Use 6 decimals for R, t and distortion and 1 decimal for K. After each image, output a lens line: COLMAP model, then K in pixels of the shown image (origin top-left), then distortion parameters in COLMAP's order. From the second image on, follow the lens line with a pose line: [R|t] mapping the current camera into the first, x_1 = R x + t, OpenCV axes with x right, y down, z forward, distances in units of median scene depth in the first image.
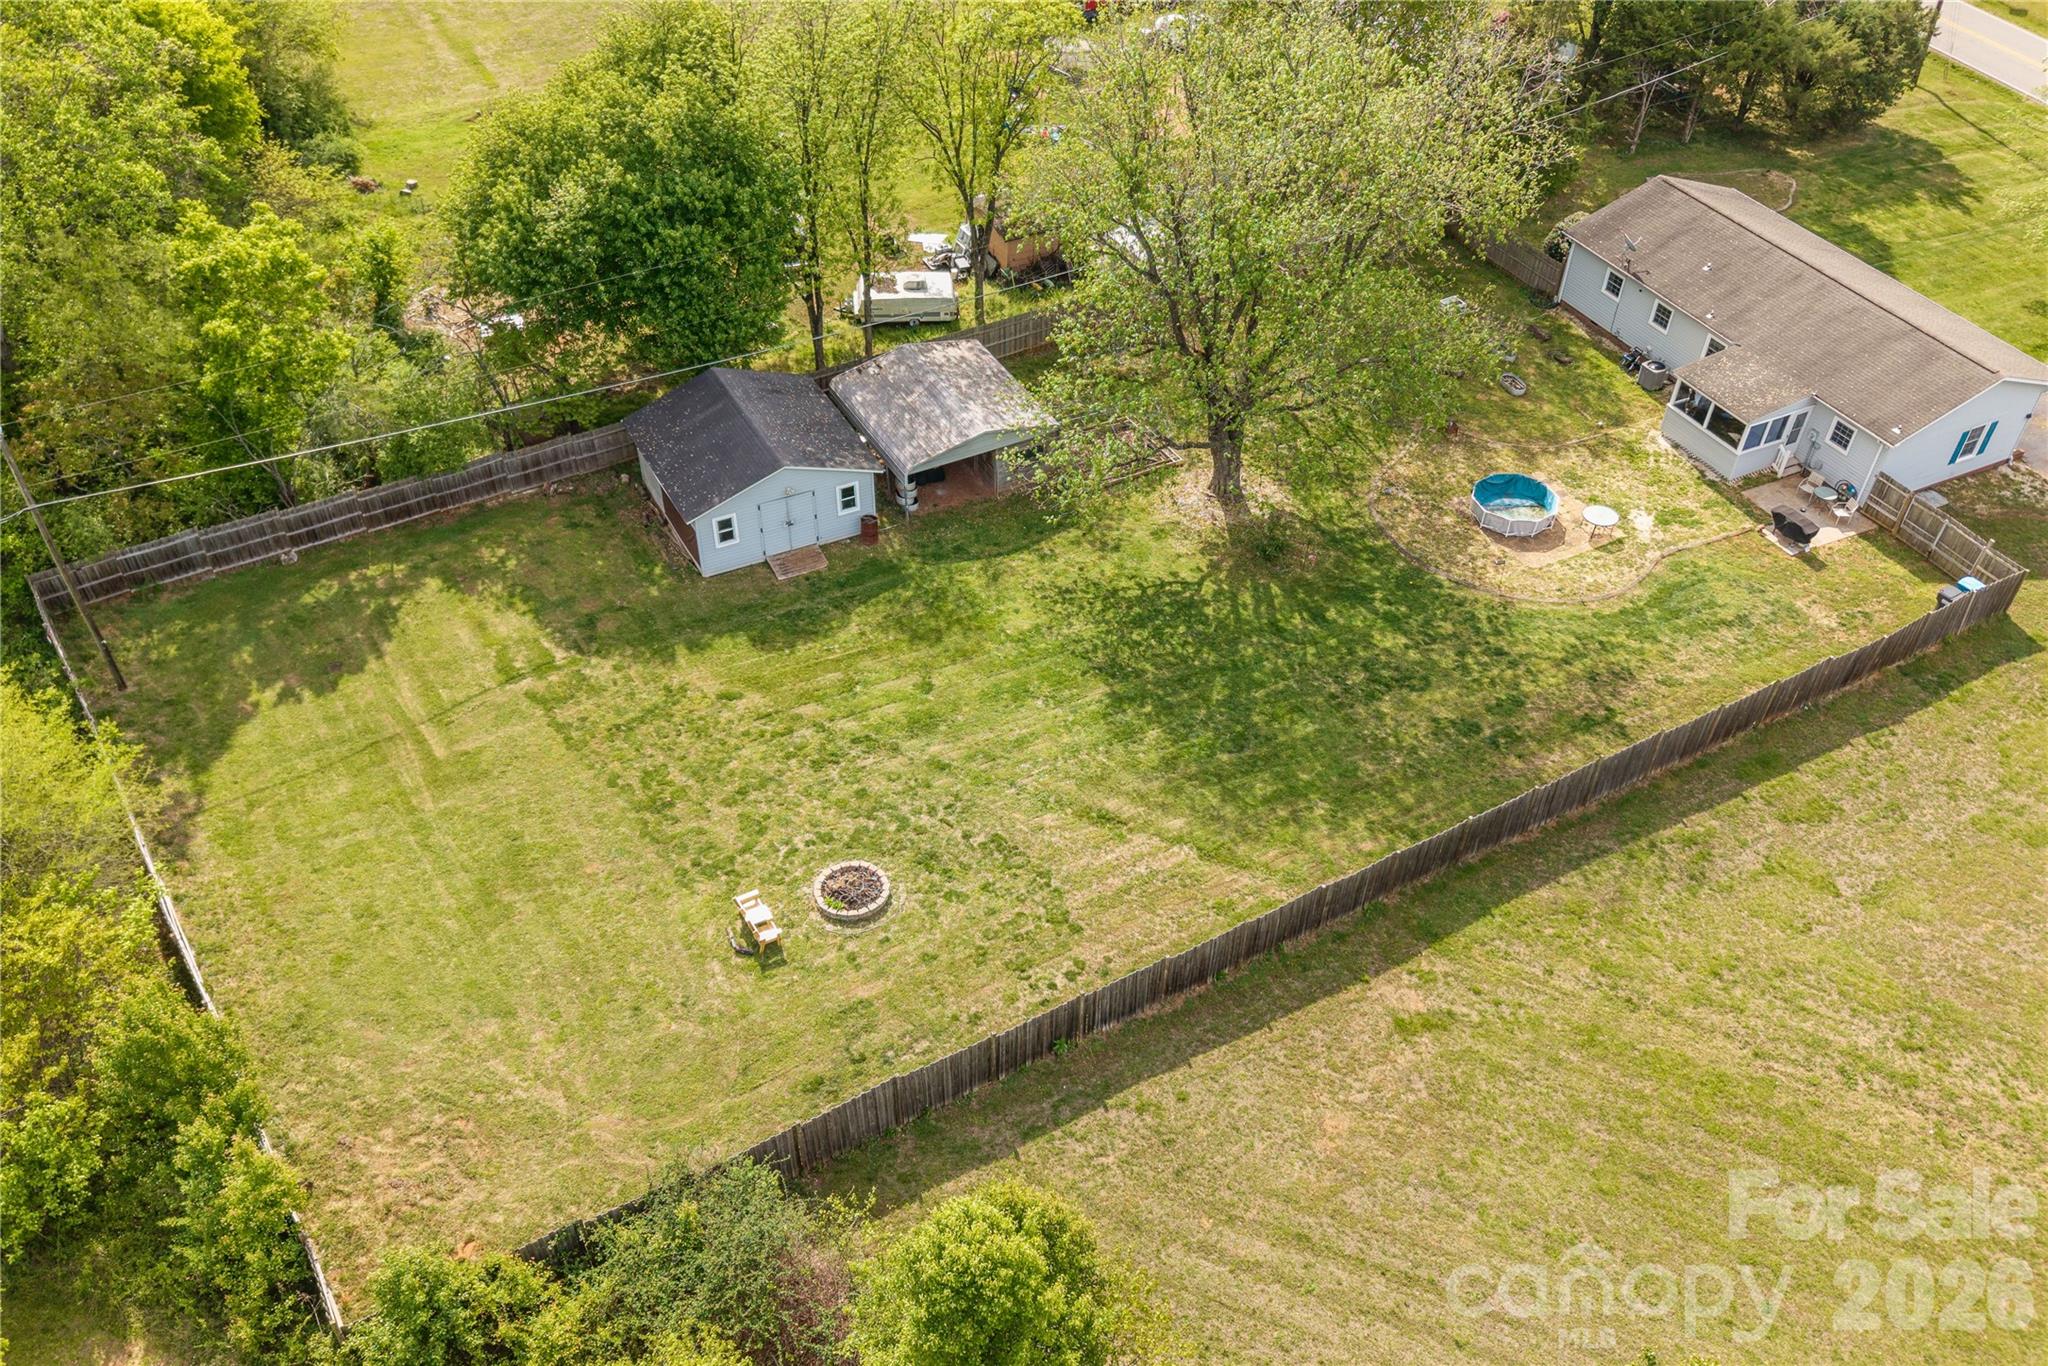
lens RADIAL K [[1587.8, 0, 1026.7], [0, 1587.8, 738.2], [0, 0, 1]] dist [0.170780, -0.403572]
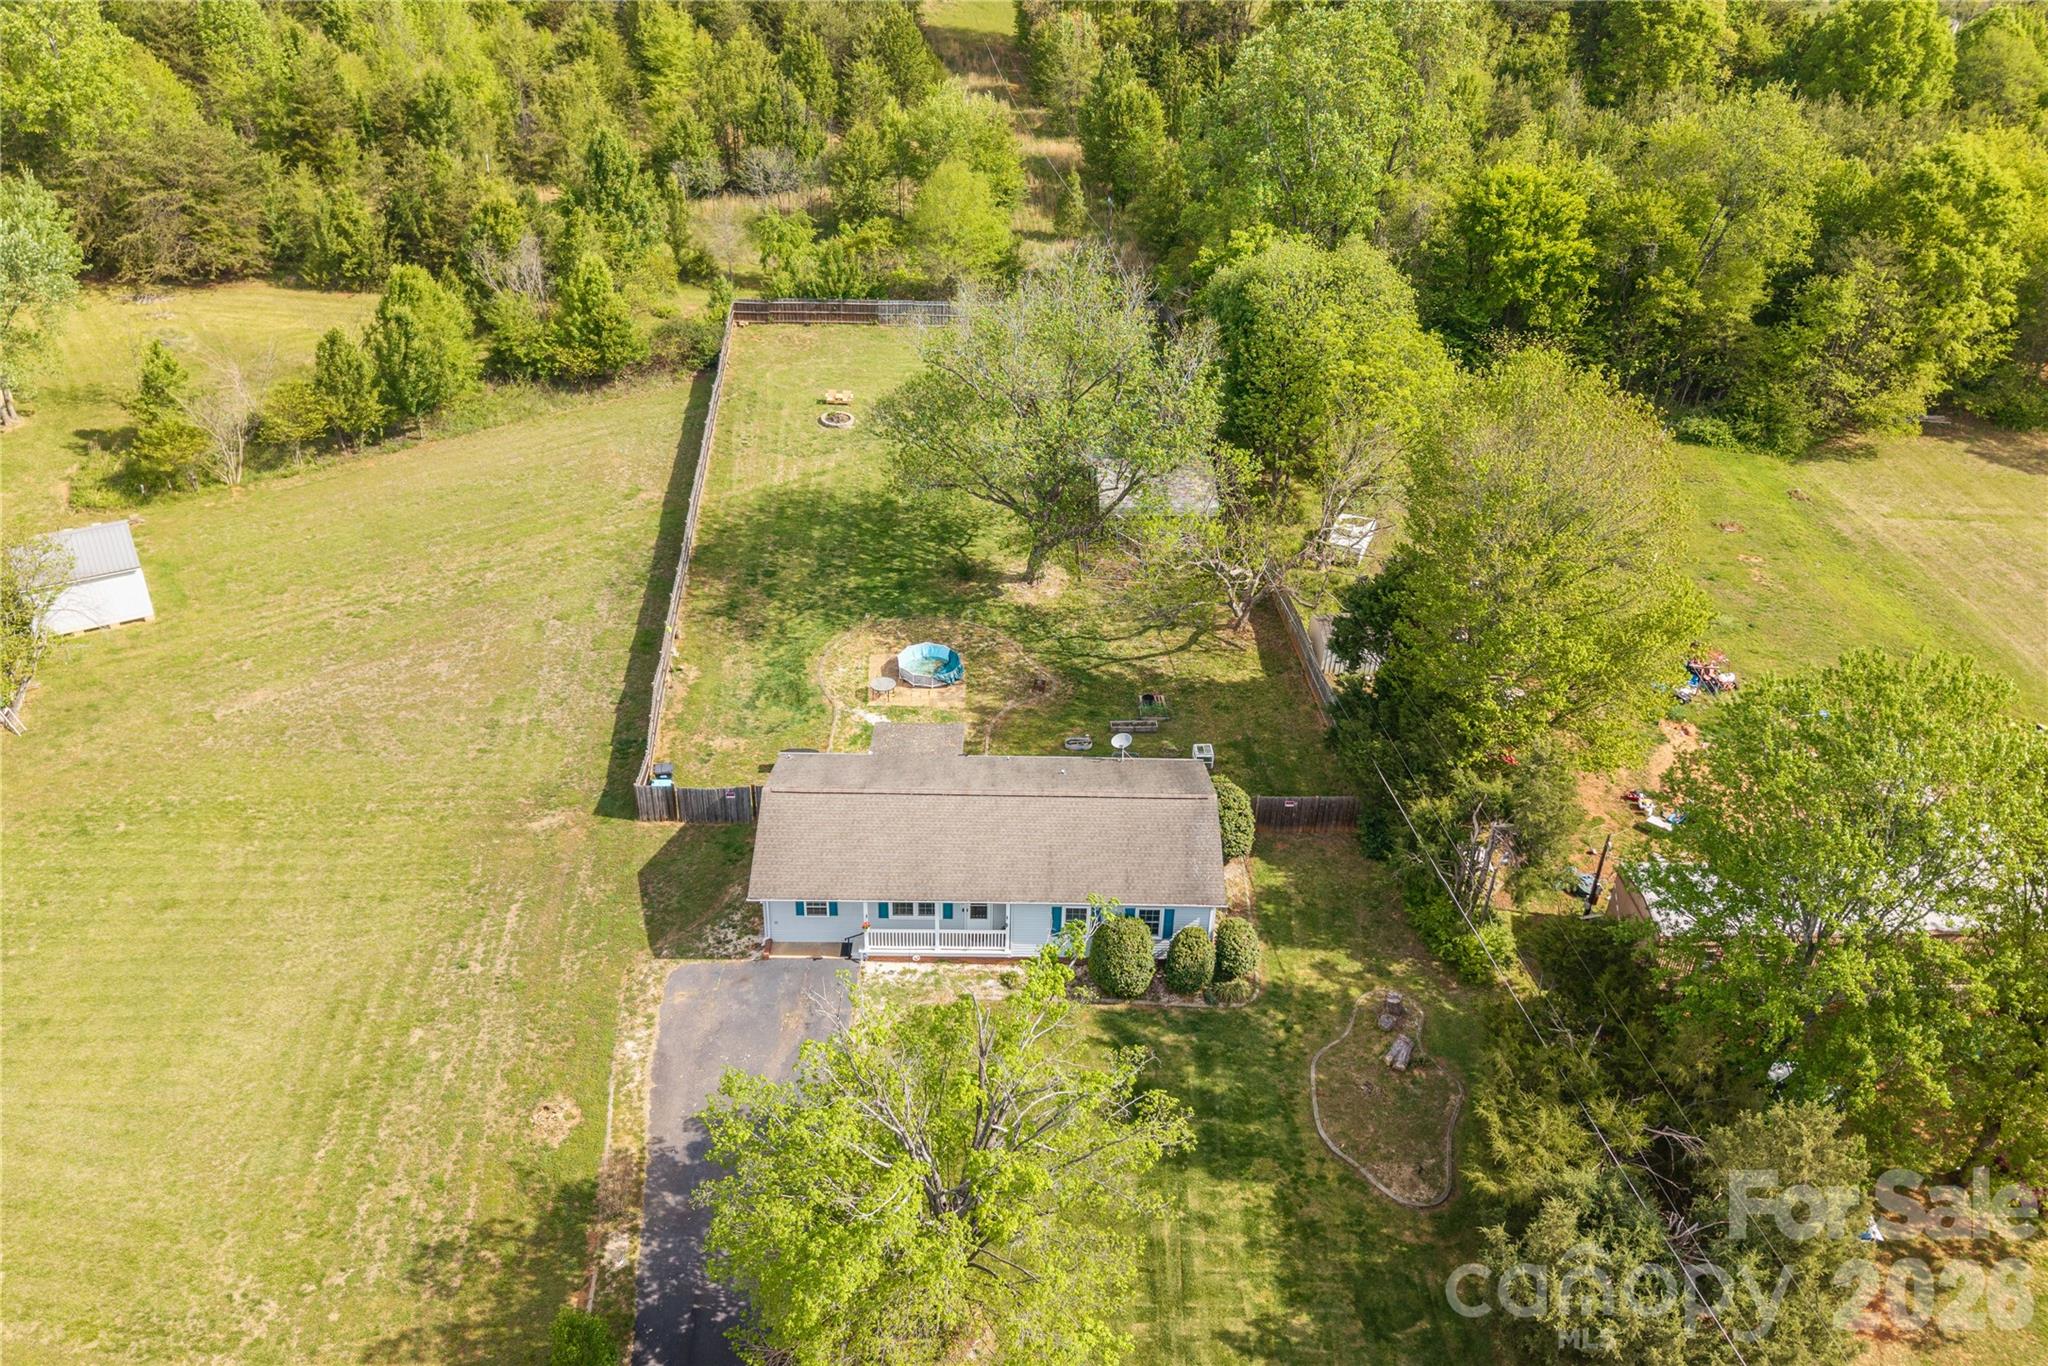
lens RADIAL K [[1629.6, 0, 1024.6], [0, 1629.6, 714.3], [0, 0, 1]] dist [0.148186, -0.313146]
pose [[-0.445578, 0.456407, -0.770165, 1.532334], [-0.634652, 0.445716, 0.631312, -1.191159], [0.631409, 0.770085, 0.091058, 1.106249]]
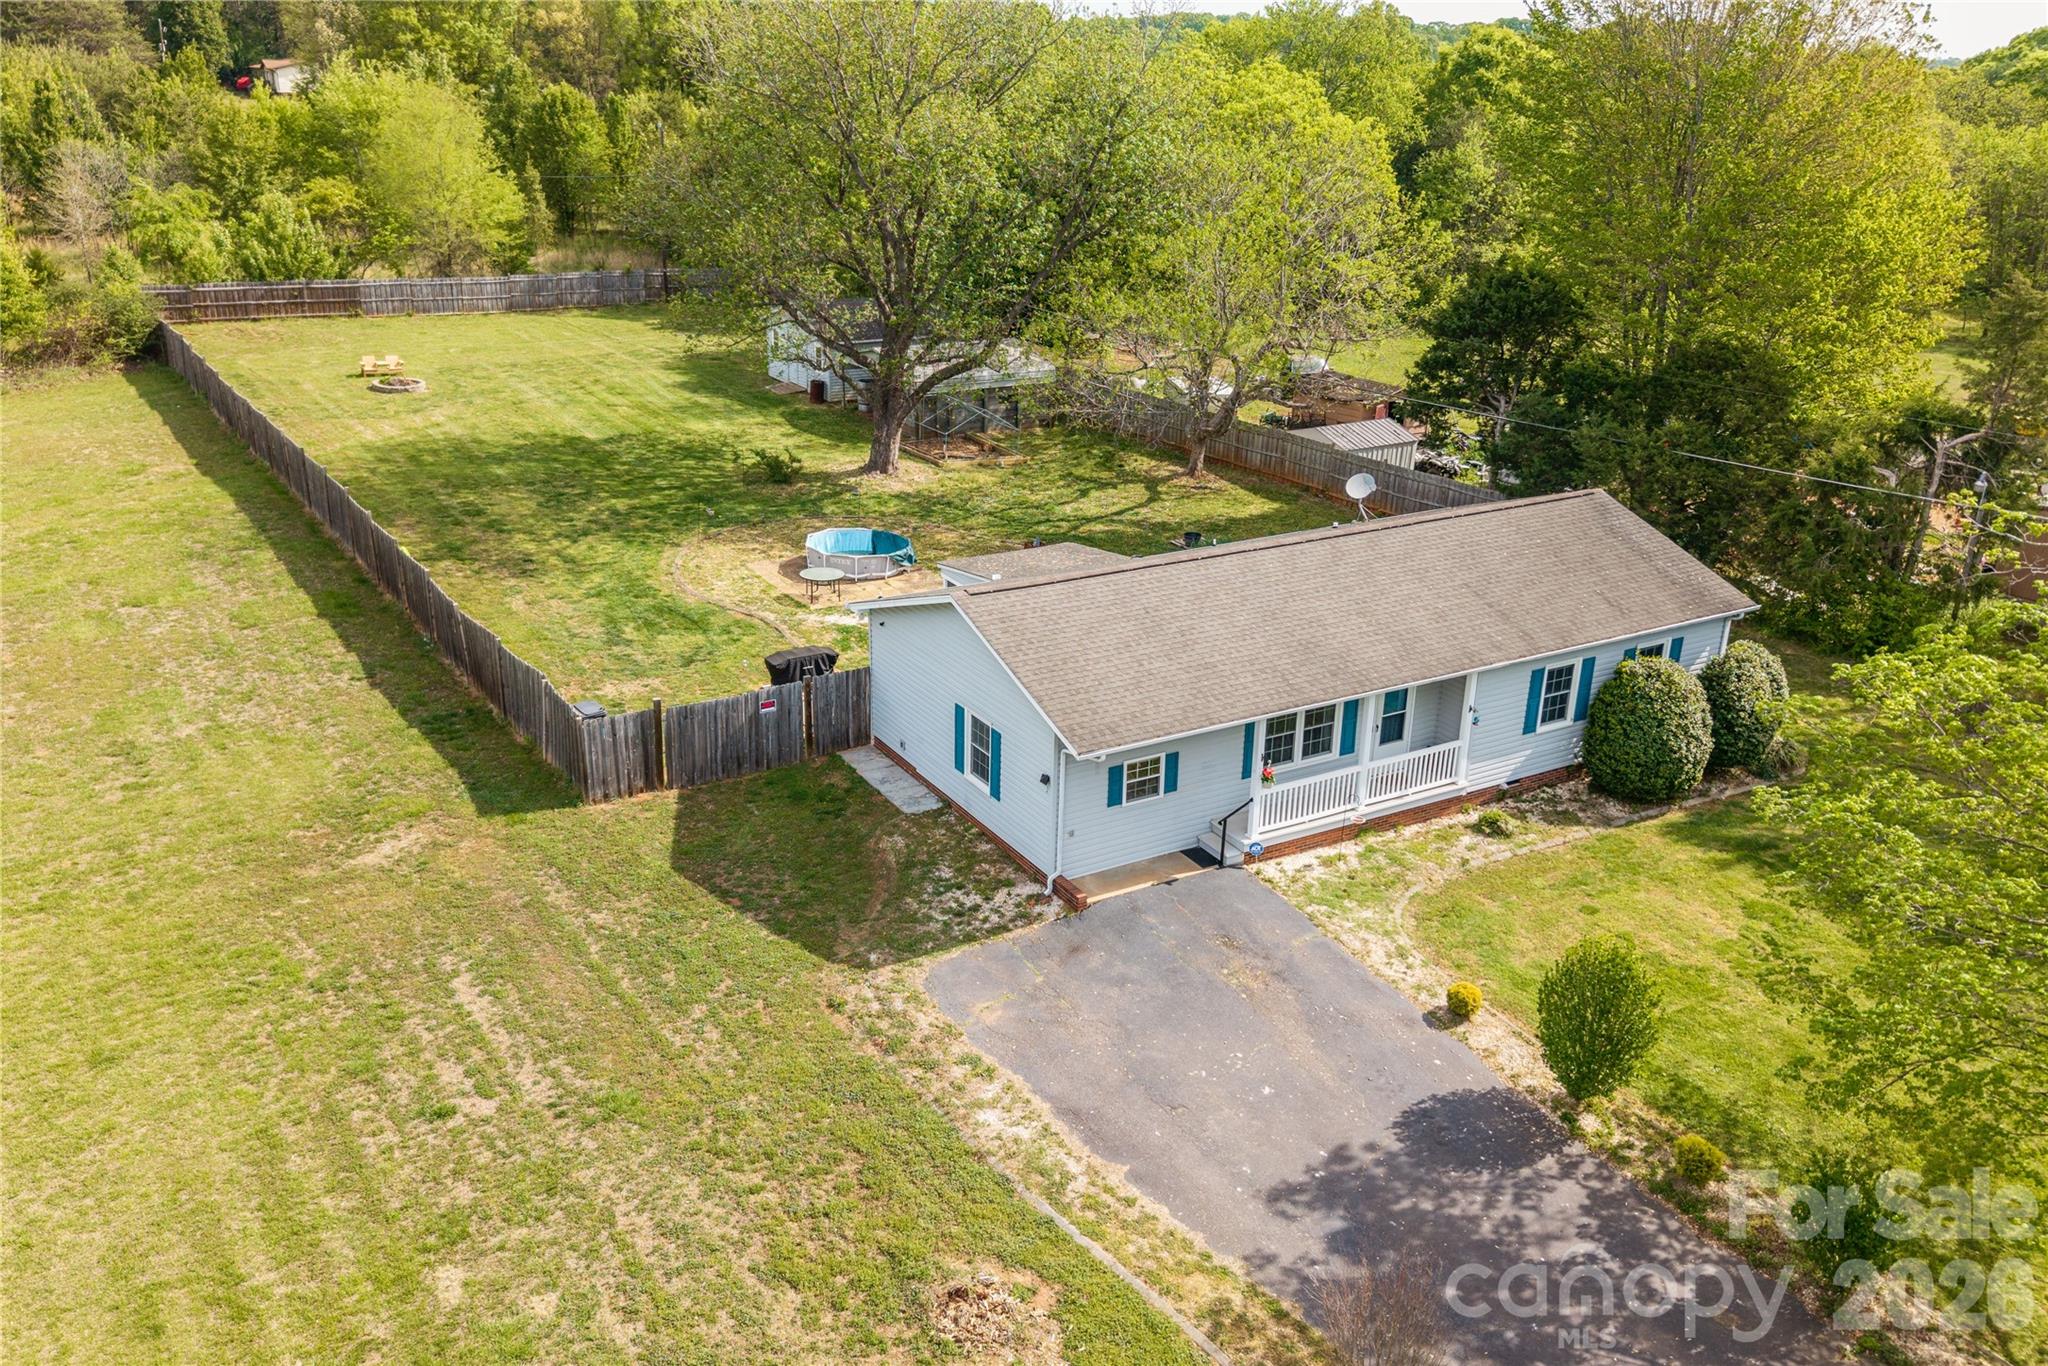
lens RADIAL K [[1629.6, 0, 1024.6], [0, 1629.6, 714.3], [0, 0, 1]] dist [0.148186, -0.313146]
pose [[0.066783, 0.348560, -0.934904, 1.280113], [-0.694128, 0.689322, 0.207416, -0.366055], [0.716747, 0.635091, 0.287980, 1.008315]]
